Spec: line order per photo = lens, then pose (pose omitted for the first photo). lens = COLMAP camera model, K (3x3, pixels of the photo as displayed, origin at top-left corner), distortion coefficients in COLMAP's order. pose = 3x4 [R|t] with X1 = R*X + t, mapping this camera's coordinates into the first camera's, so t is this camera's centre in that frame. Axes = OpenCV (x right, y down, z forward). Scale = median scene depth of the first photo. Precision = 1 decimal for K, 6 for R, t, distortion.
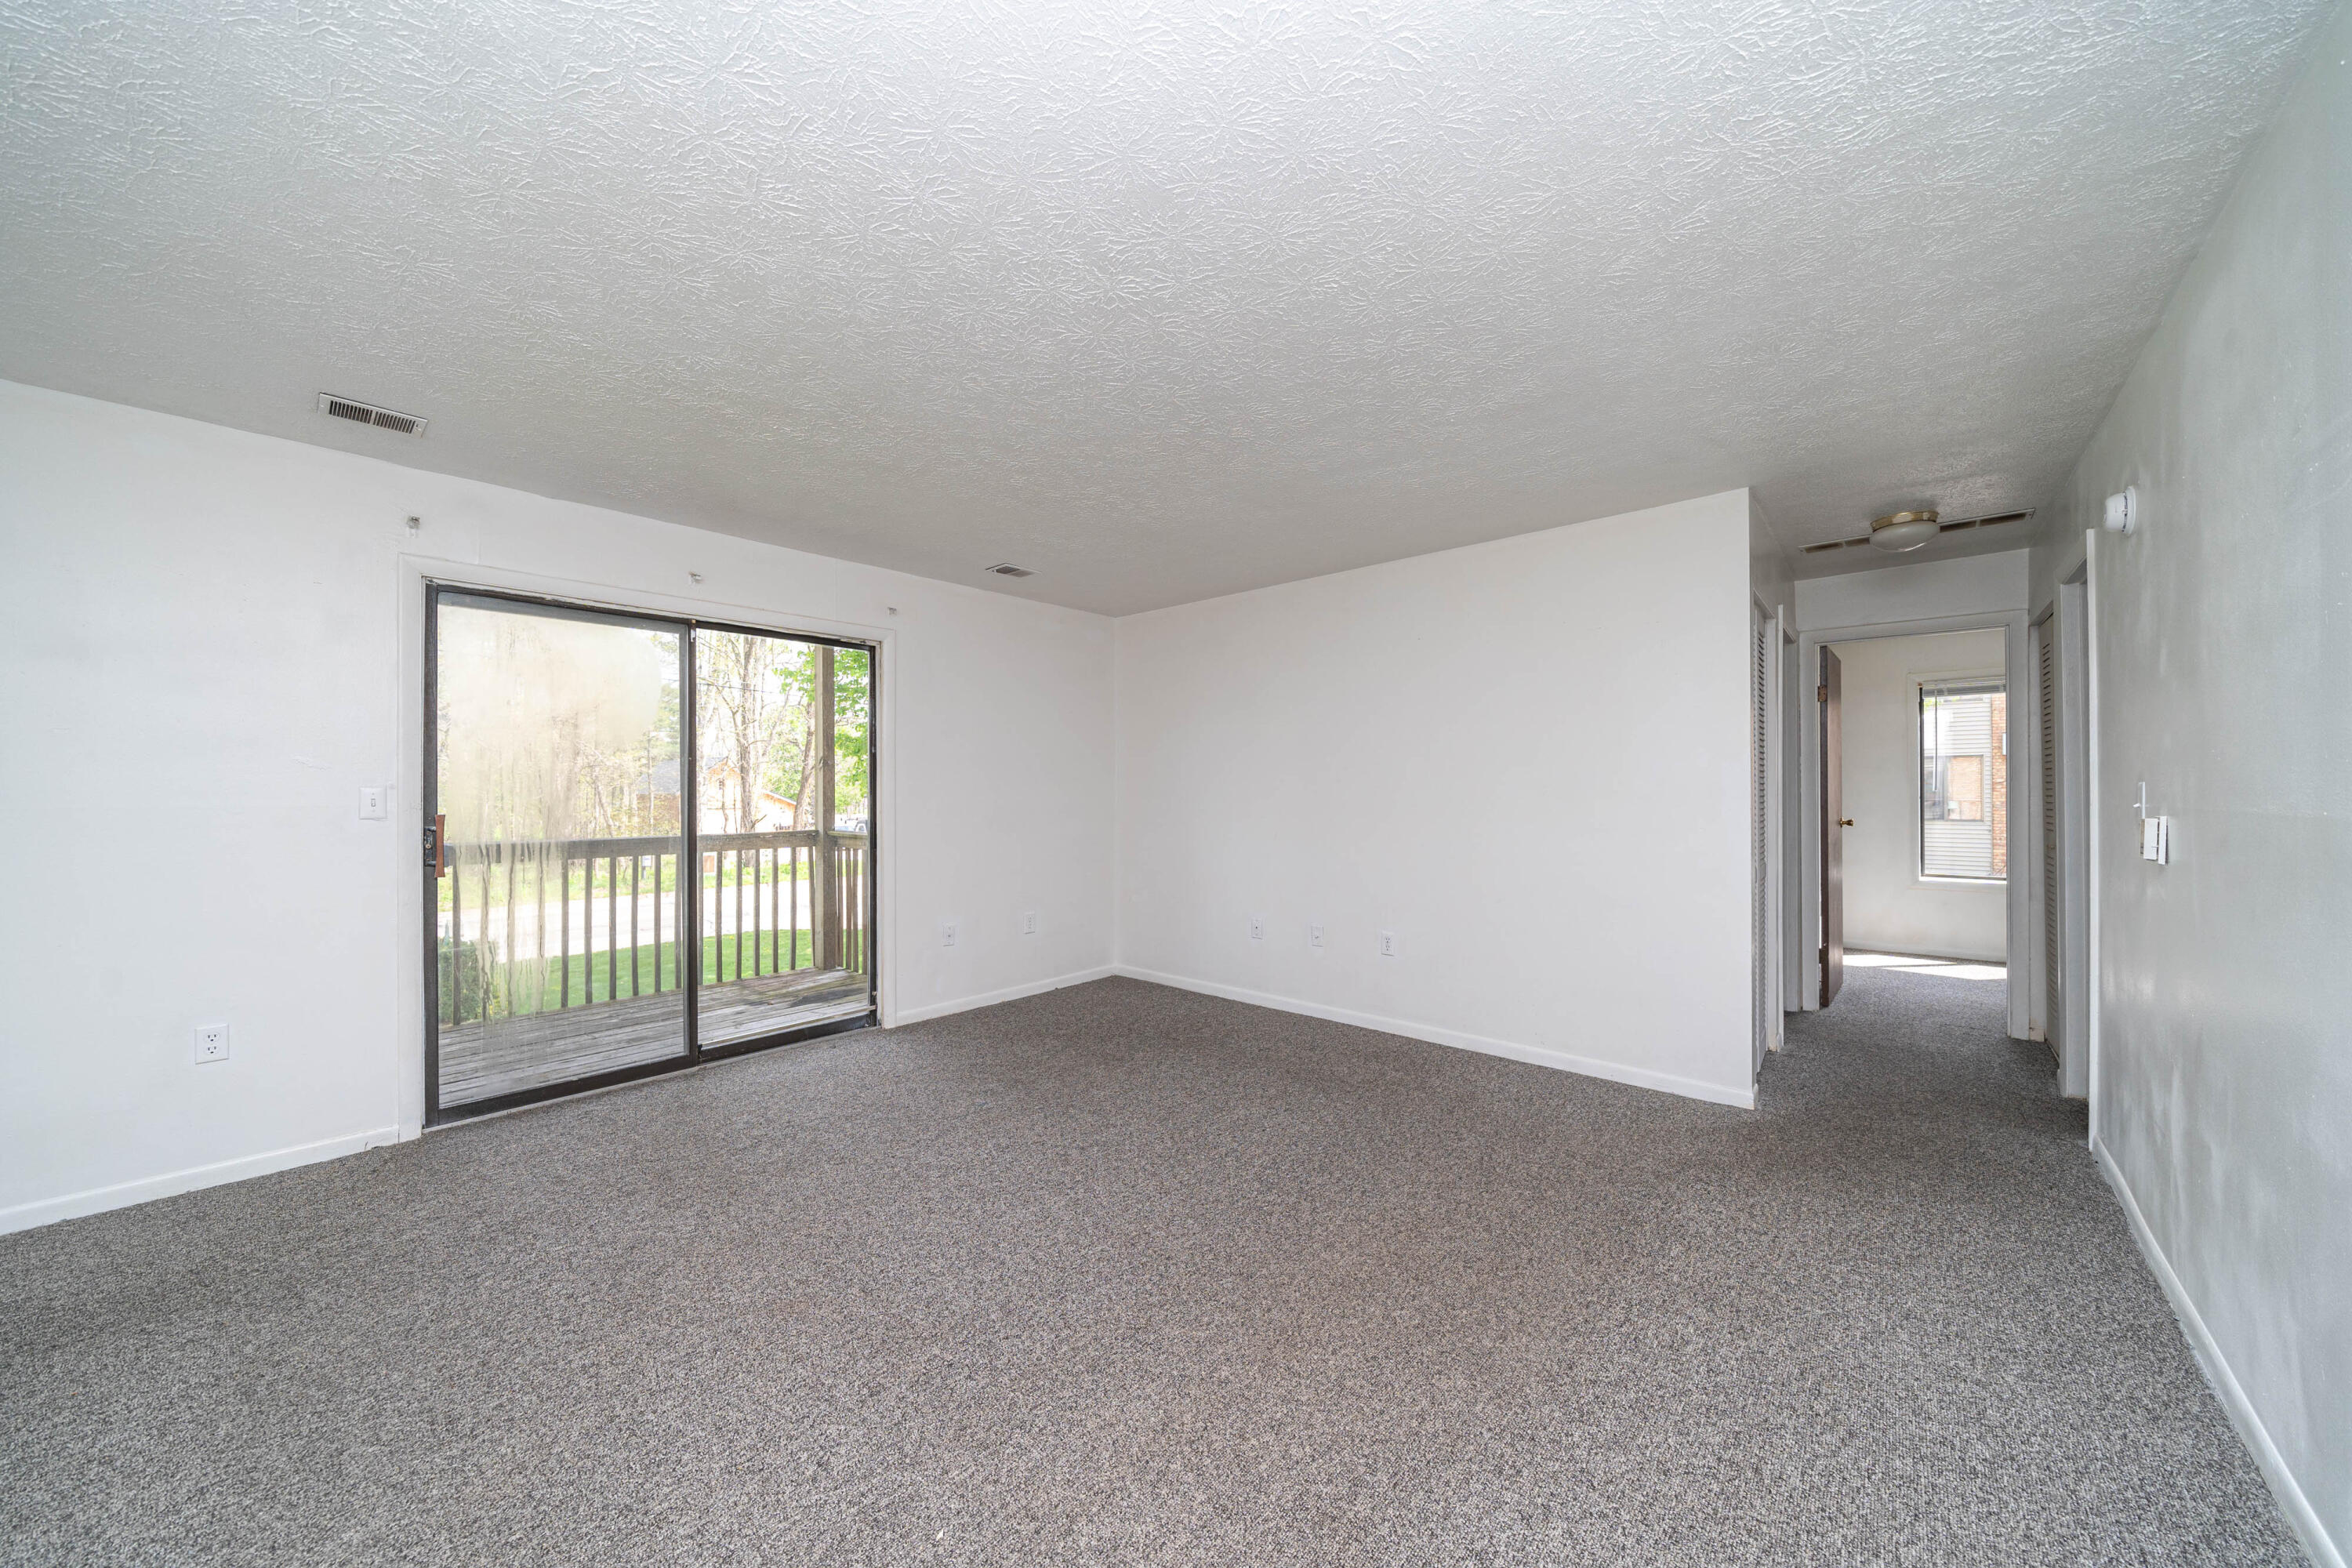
lens RADIAL K [[811.3, 0, 1167.3], [0, 811.3, 799.9], [0, 0, 1]] dist [0.000318, -0.000005]
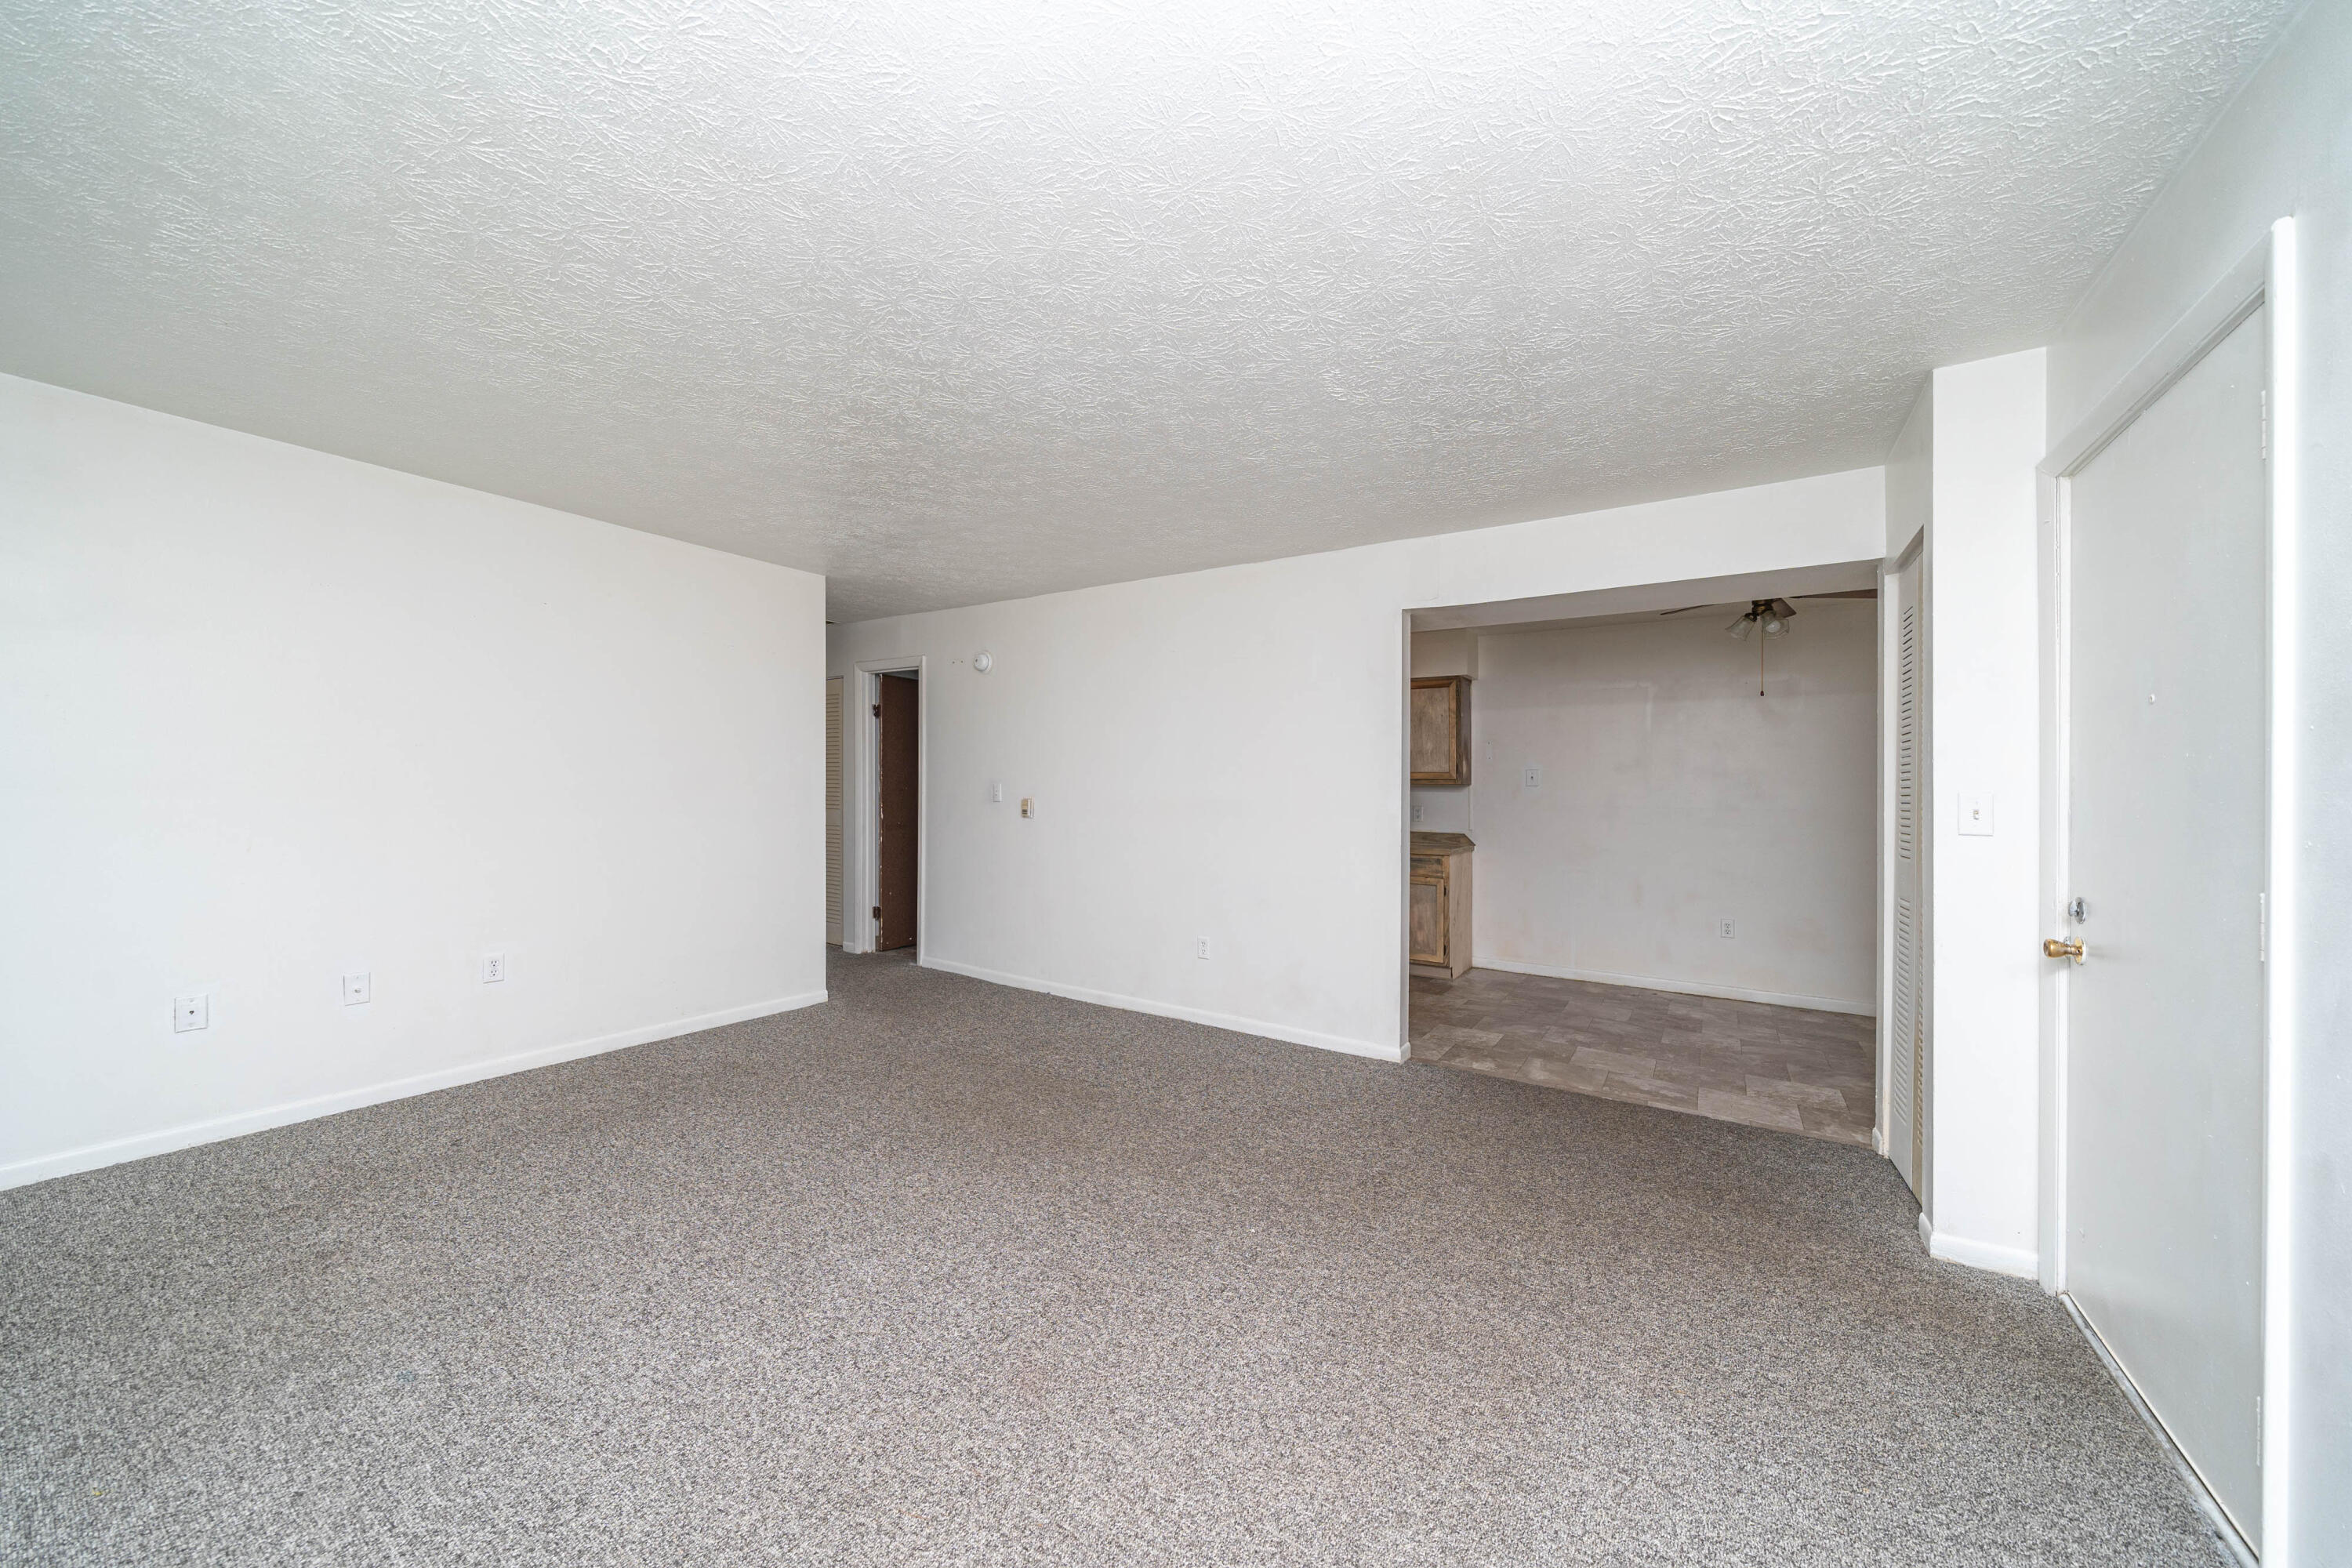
lens RADIAL K [[811.3, 0, 1164.9], [0, 811.3, 784.9], [0, 0, 1]] dist [0.000318, -0.000005]
pose [[-0.133051, 0.003394, 0.991103, -0.755303], [-0.006901, 0.999967, -0.004351, -0.006354], [-0.991085, -0.007418, -0.133023, 0.549566]]
